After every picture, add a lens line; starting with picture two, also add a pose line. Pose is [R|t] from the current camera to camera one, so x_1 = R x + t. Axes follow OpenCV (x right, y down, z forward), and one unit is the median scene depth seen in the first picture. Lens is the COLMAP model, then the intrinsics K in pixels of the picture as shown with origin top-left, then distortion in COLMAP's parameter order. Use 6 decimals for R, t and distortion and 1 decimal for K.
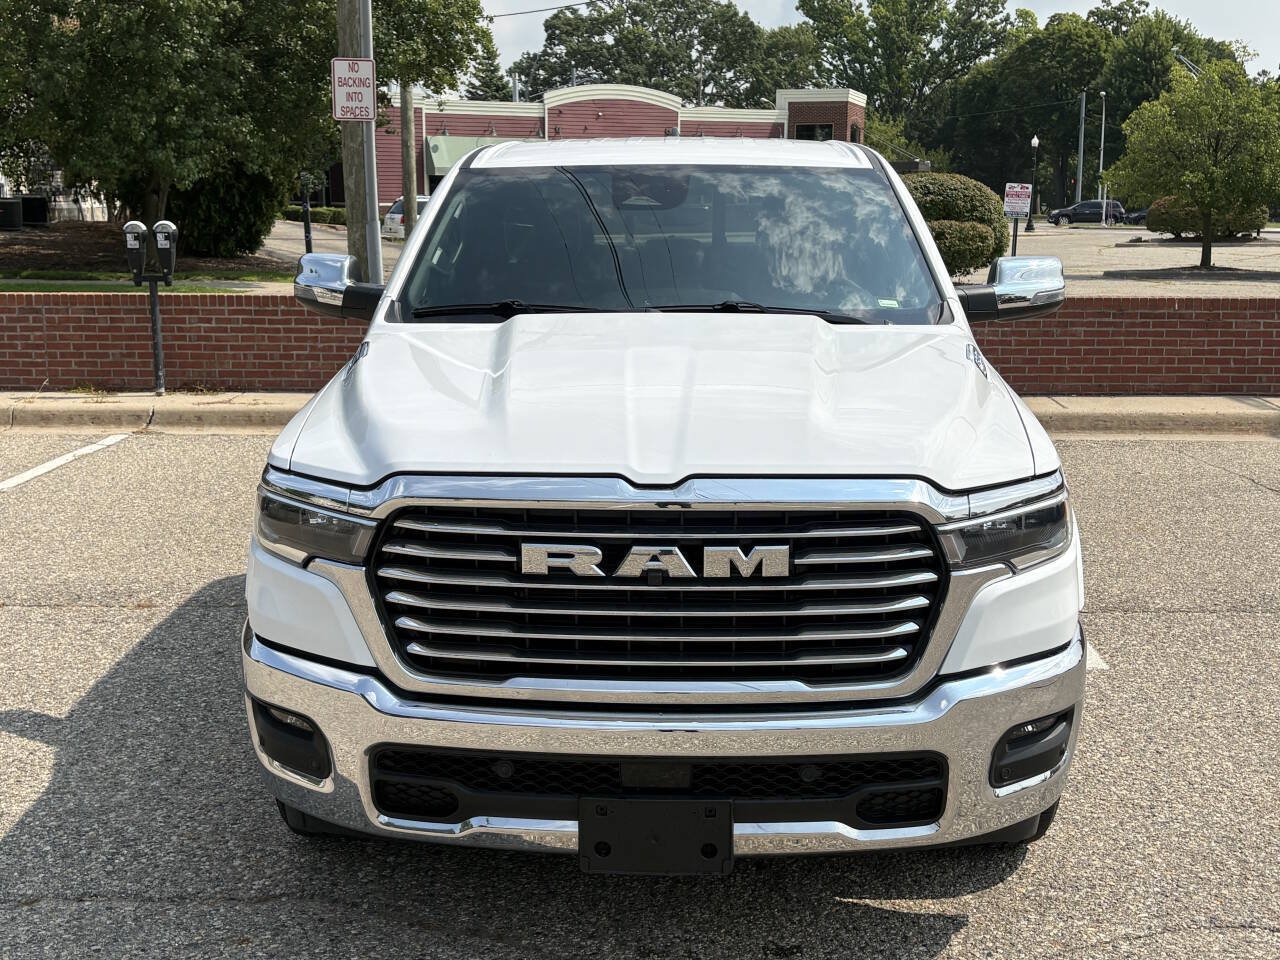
lens RADIAL K [[1557.5, 0, 630.2], [0, 1557.5, 479.4], [0, 0, 1]] dist [0.034000, 0.000000]
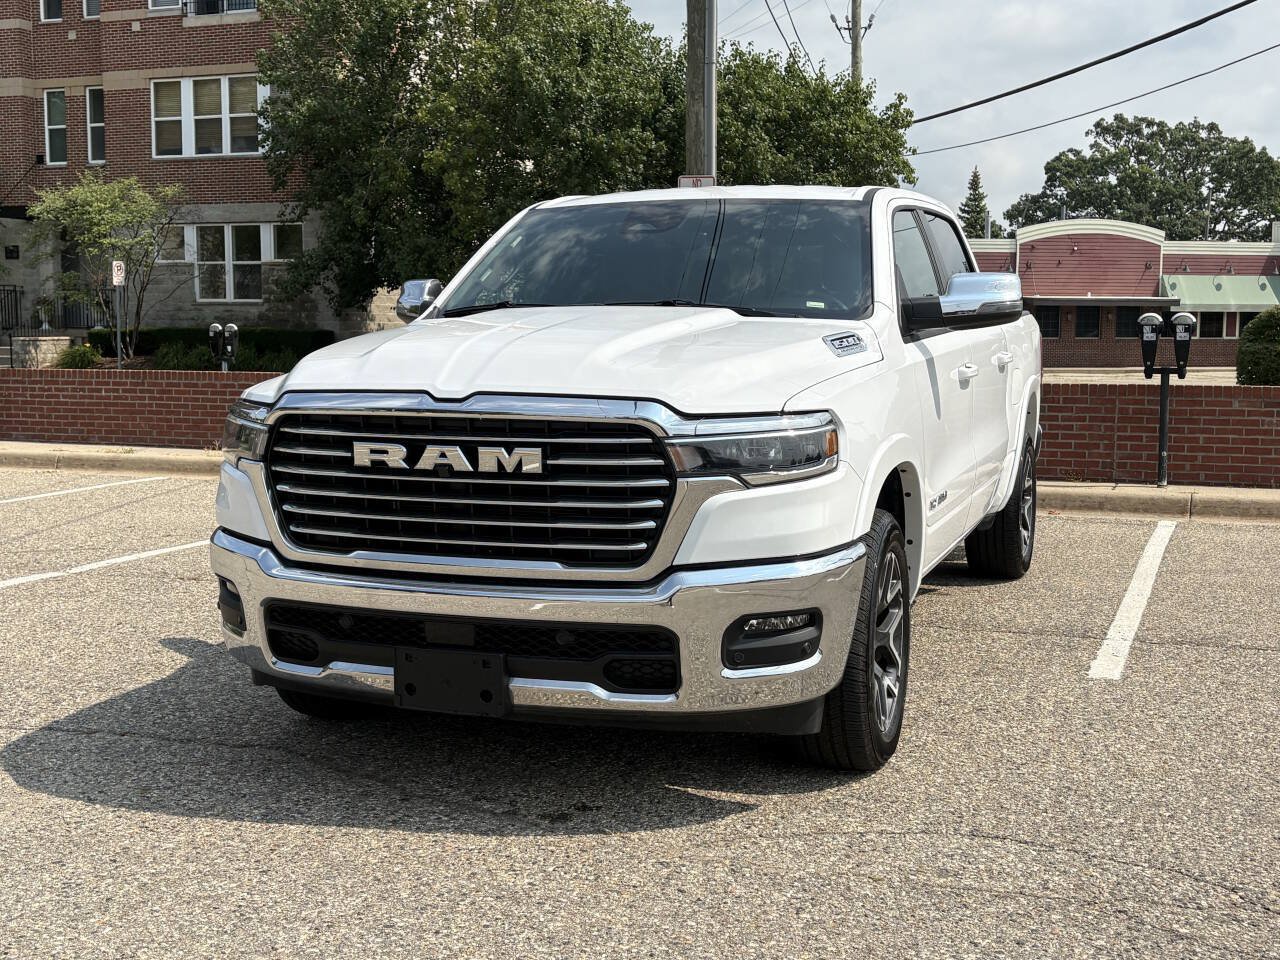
lens RADIAL K [[1557.5, 0, 637.8], [0, 1557.5, 472.2], [0, 0, 1]] dist [0.034000, 0.000000]
pose [[0.949777, 0.030752, -0.311413, 0.520901], [-0.060499, 0.994429, -0.086315, 0.151604], [0.307024, 0.100820, 0.946346, -0.154208]]
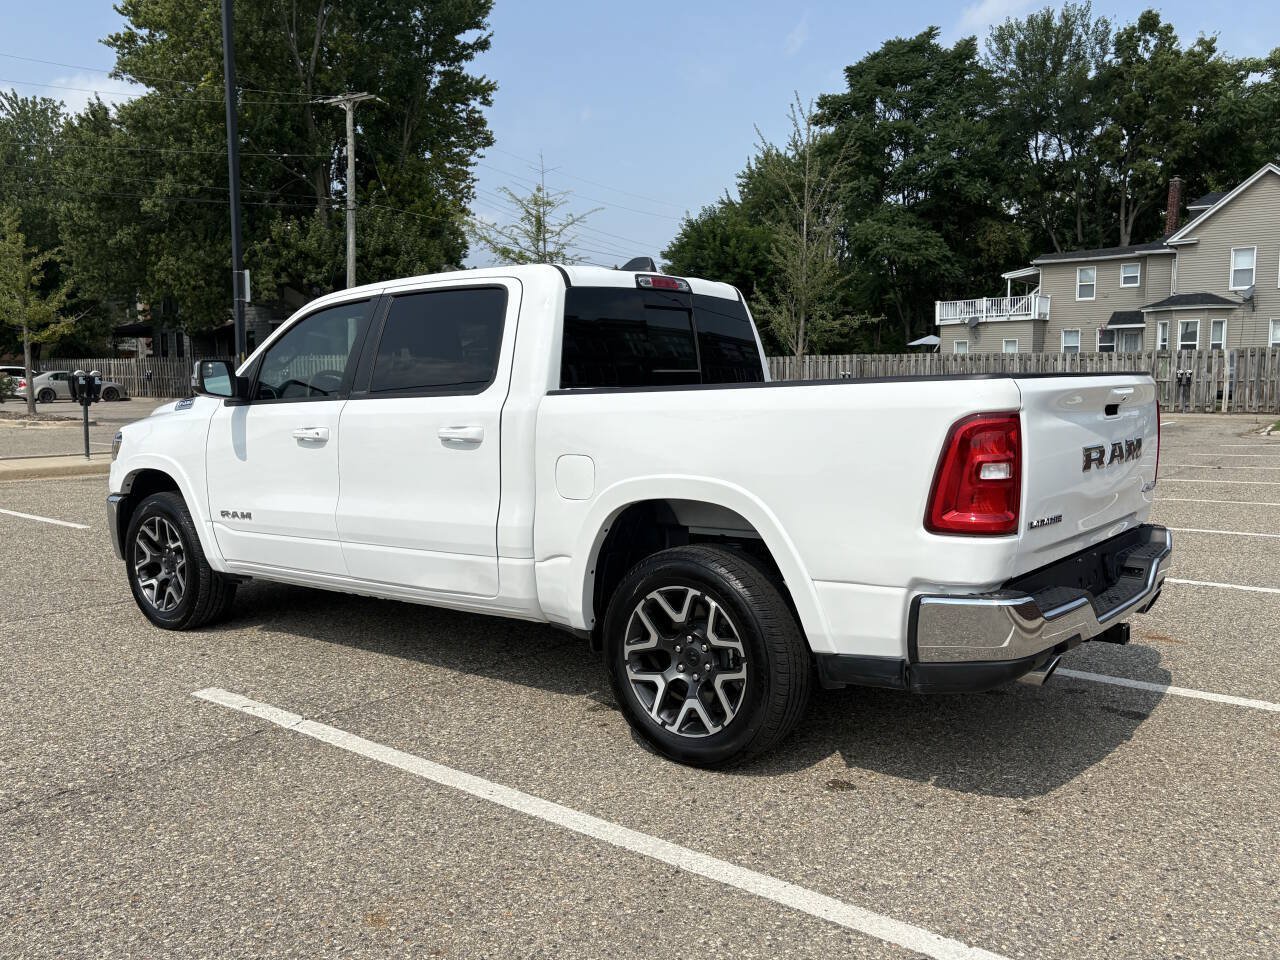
lens RADIAL K [[1081.8, 0, 635.6], [0, 1081.8, 484.7], [0, 0, 1]] dist [0.050104, -0.063804]
pose [[-0.597151, 0.084922, -0.797621, 1.246542], [-0.143444, 0.967045, 0.210352, -0.439958], [0.789198, 0.240026, -0.565291, 2.790612]]
